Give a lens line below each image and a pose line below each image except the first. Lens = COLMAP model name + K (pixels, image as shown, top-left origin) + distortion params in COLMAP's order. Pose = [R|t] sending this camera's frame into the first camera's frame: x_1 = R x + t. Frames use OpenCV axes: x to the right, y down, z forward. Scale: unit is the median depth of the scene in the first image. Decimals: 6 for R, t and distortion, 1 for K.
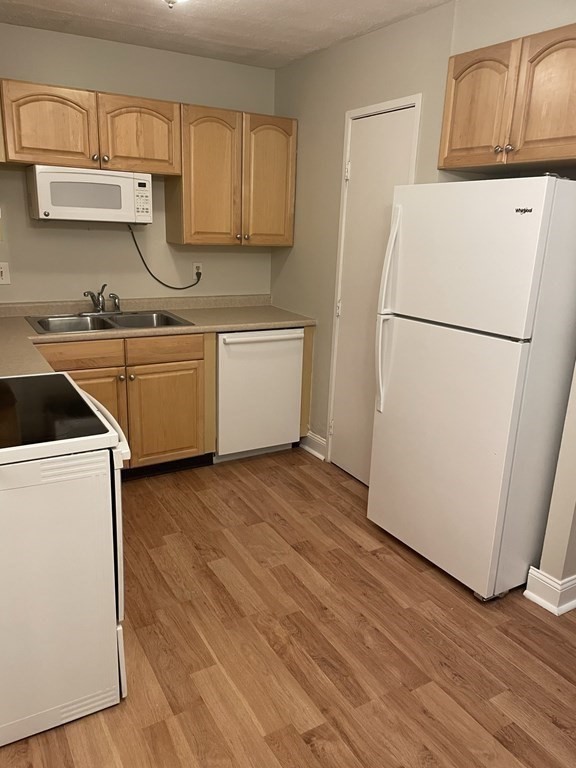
lens RADIAL K [[577.9, 0, 282.1], [0, 577.9, 389.7], [0, 0, 1]] dist [0.084168, -0.087856]
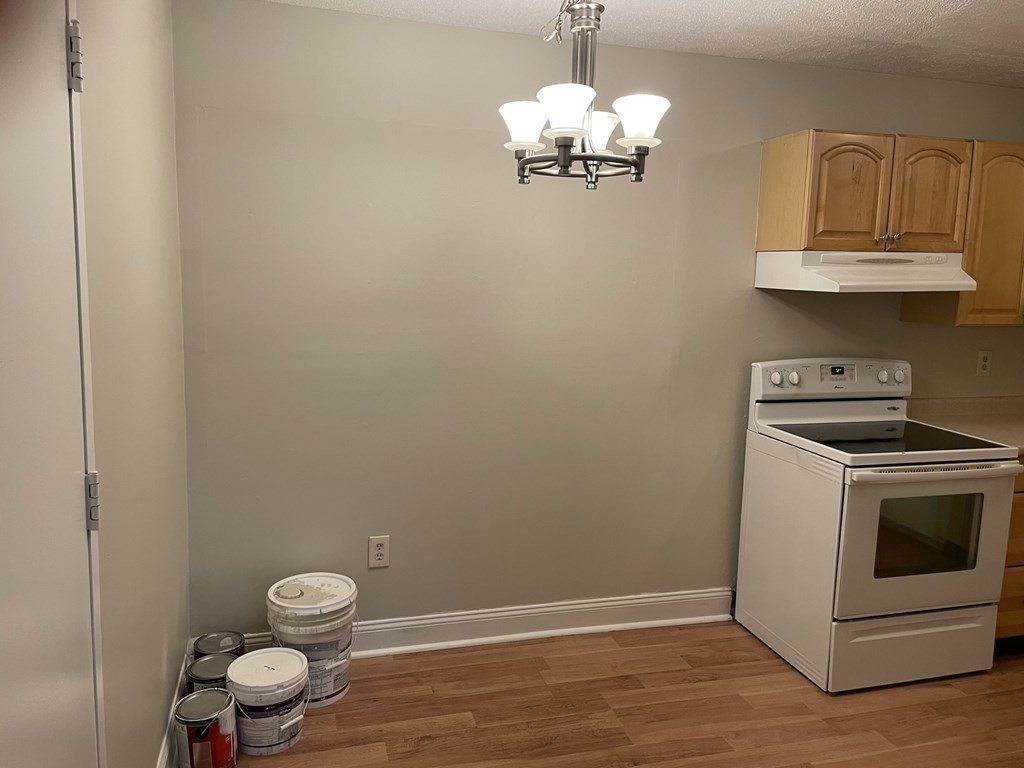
lens RADIAL K [[770.6, 0, 511.1], [0, 770.6, 374.5], [0, 0, 1]] dist [0.084168, -0.087856]
pose [[-0.242521, 0.090820, -0.965886, 0.789084], [-0.304040, 0.938337, 0.164570, -0.074643], [0.921273, 0.333580, -0.199953, 0.315677]]
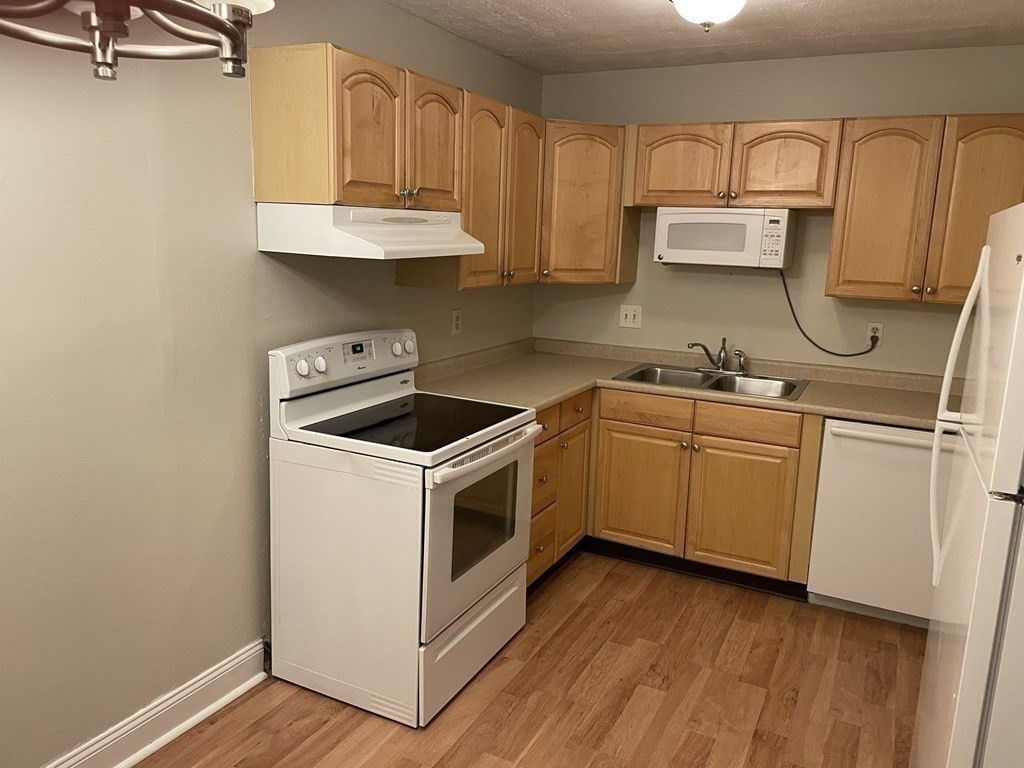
lens RADIAL K [[770.6, 0, 521.2], [0, 770.6, 378.9], [0, 0, 1]] dist [0.084168, -0.087856]
pose [[0.555067, 0.140111, -0.819920, 0.495801], [-0.250321, 0.968154, -0.004020, -0.049398], [0.793246, 0.207475, 0.572464, 0.154124]]
